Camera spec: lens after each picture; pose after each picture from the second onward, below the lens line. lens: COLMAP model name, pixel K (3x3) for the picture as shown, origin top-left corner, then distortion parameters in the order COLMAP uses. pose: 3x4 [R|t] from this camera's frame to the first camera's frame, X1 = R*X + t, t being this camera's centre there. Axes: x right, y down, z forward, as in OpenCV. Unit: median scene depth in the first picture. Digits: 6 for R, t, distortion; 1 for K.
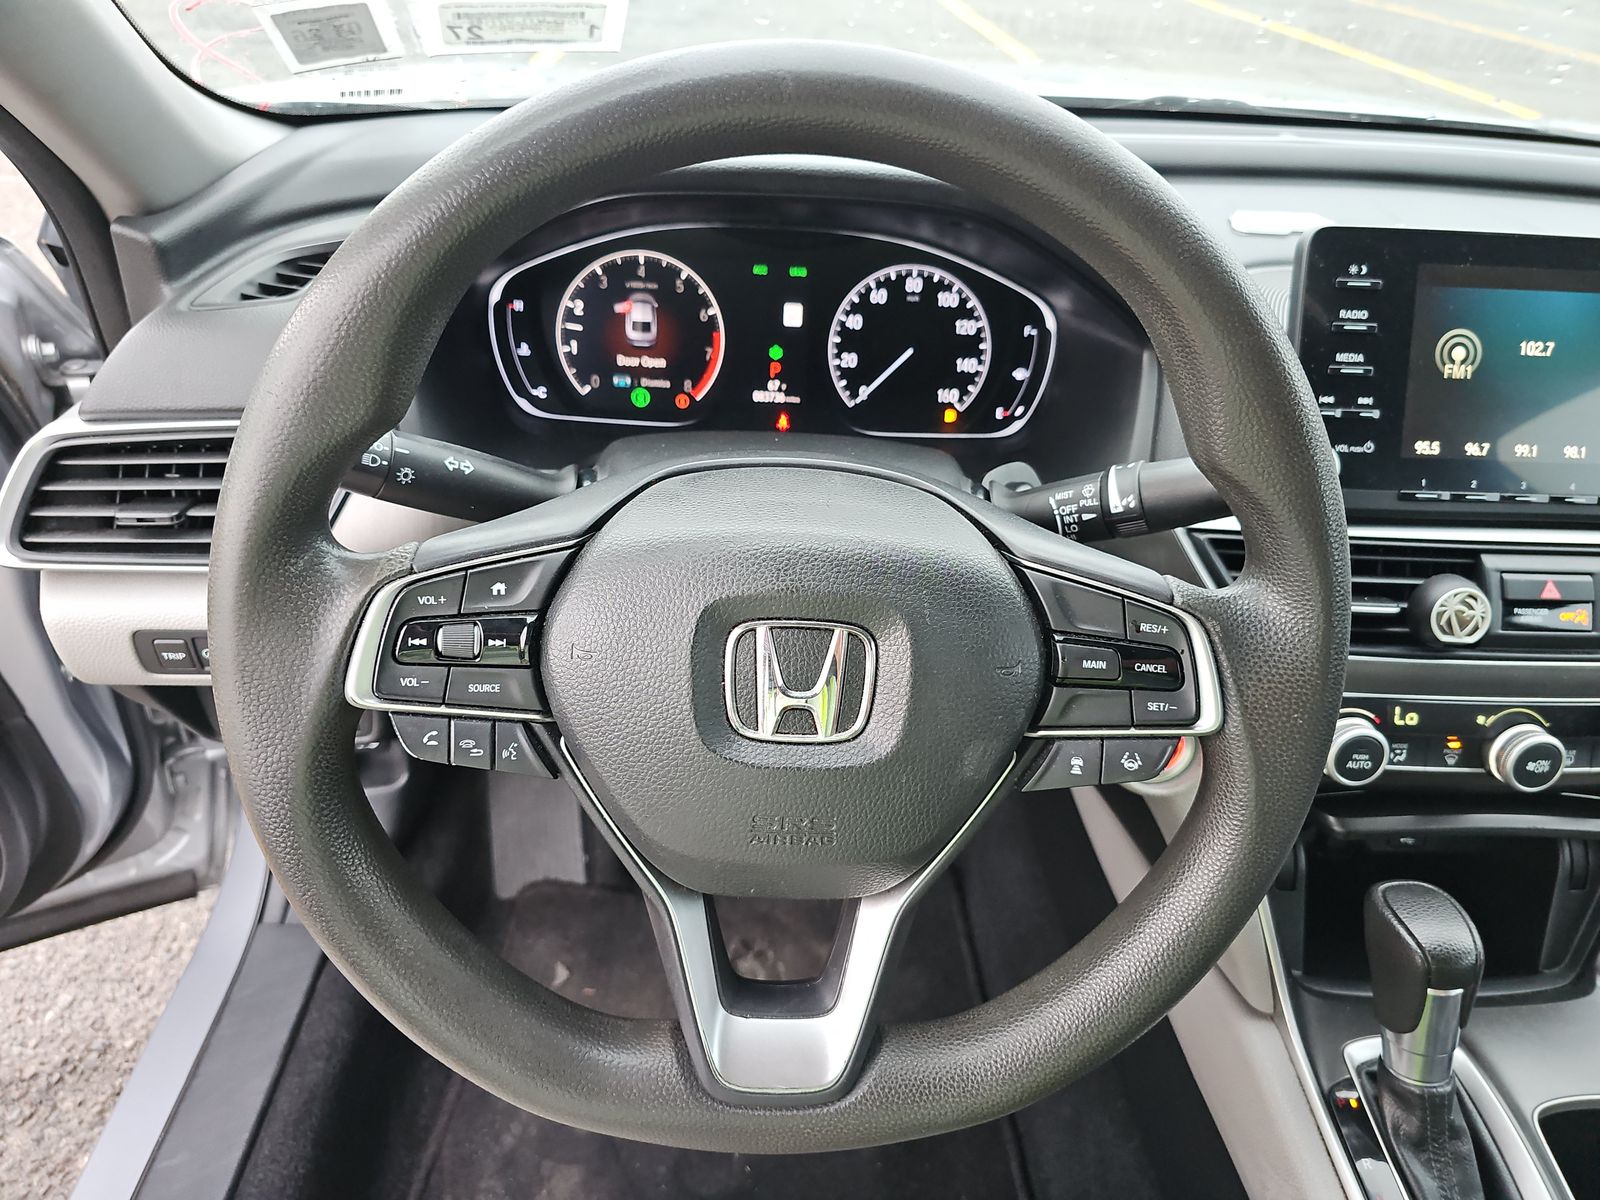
lens RADIAL K [[1073.7, 0, 800.0], [0, 1073.7, 600.0], [0, 0, 1]] dist [0.040555, -0.069668]
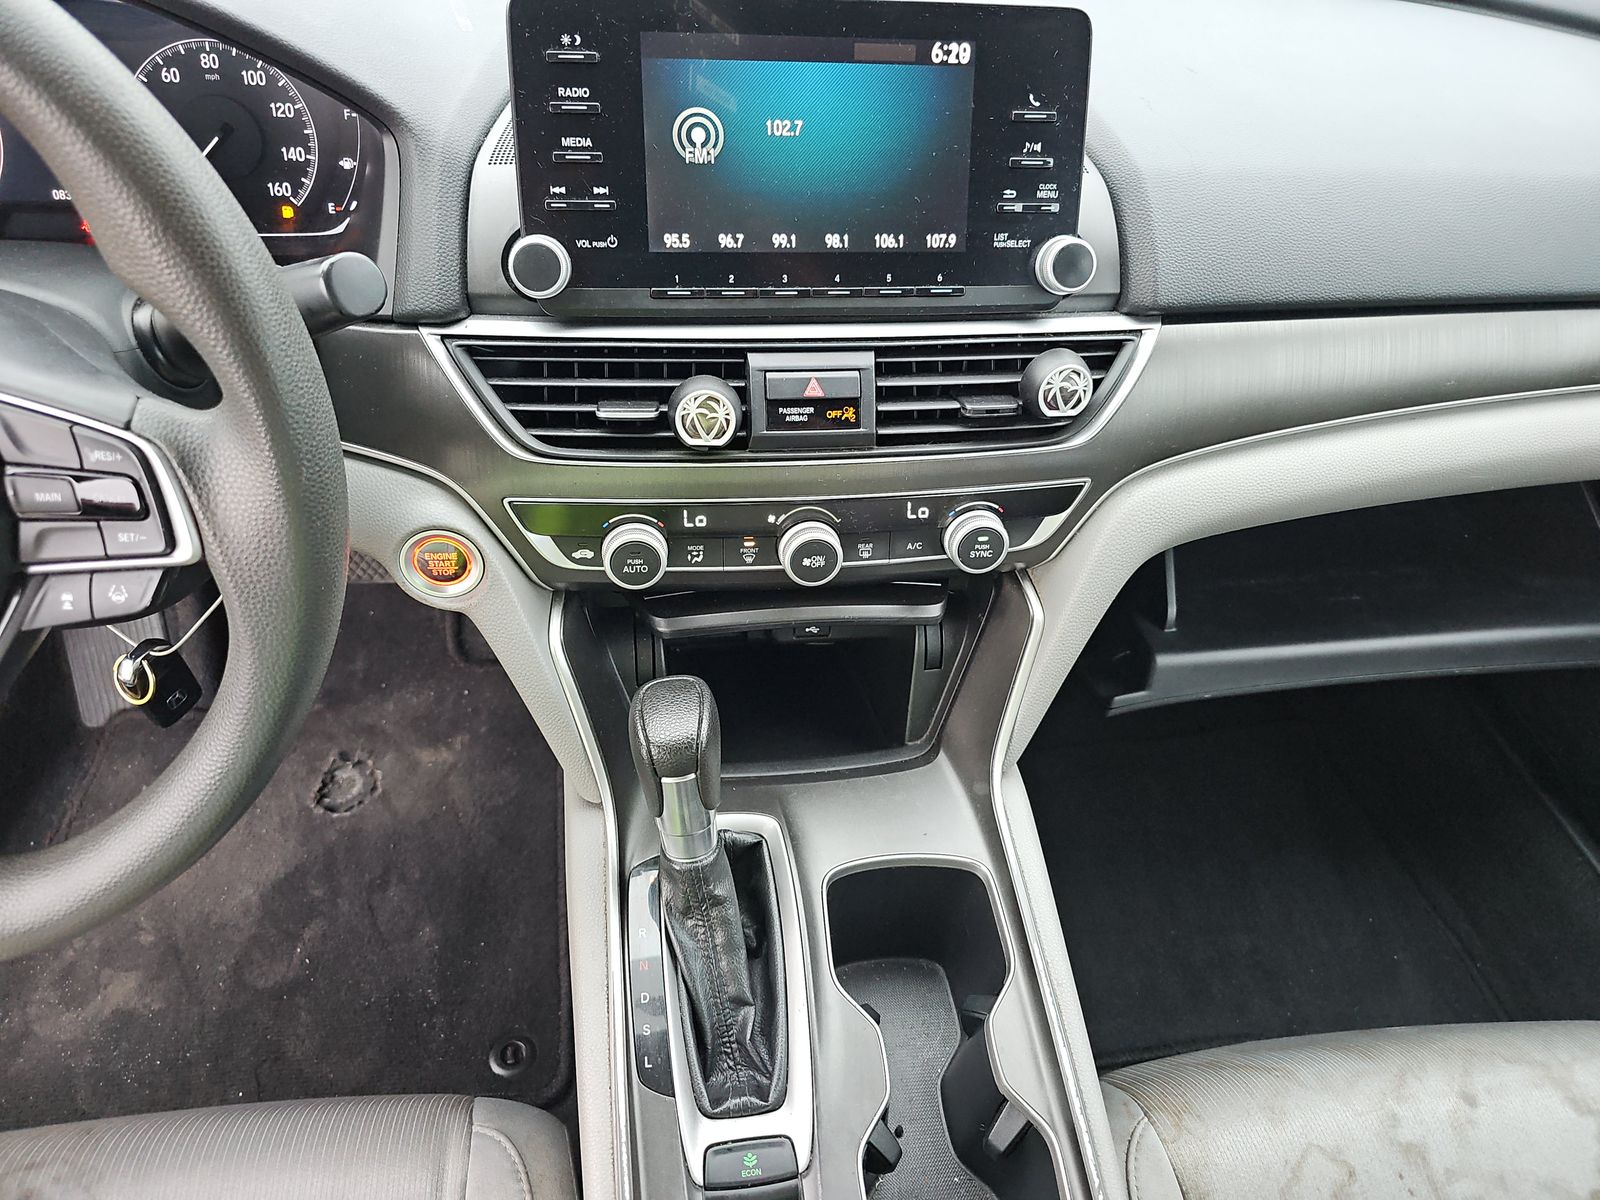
lens RADIAL K [[1050.7, 0, 800.0], [0, 1050.7, 600.0], [0, 0, 1]] dist [0.039529, -0.048704]
pose [[0.995053, -0.053855, 0.083478, 0.573404], [0.036974, 0.980704, 0.191971, -0.003511], [-0.092206, -0.187935, 0.977844, 0.009851]]
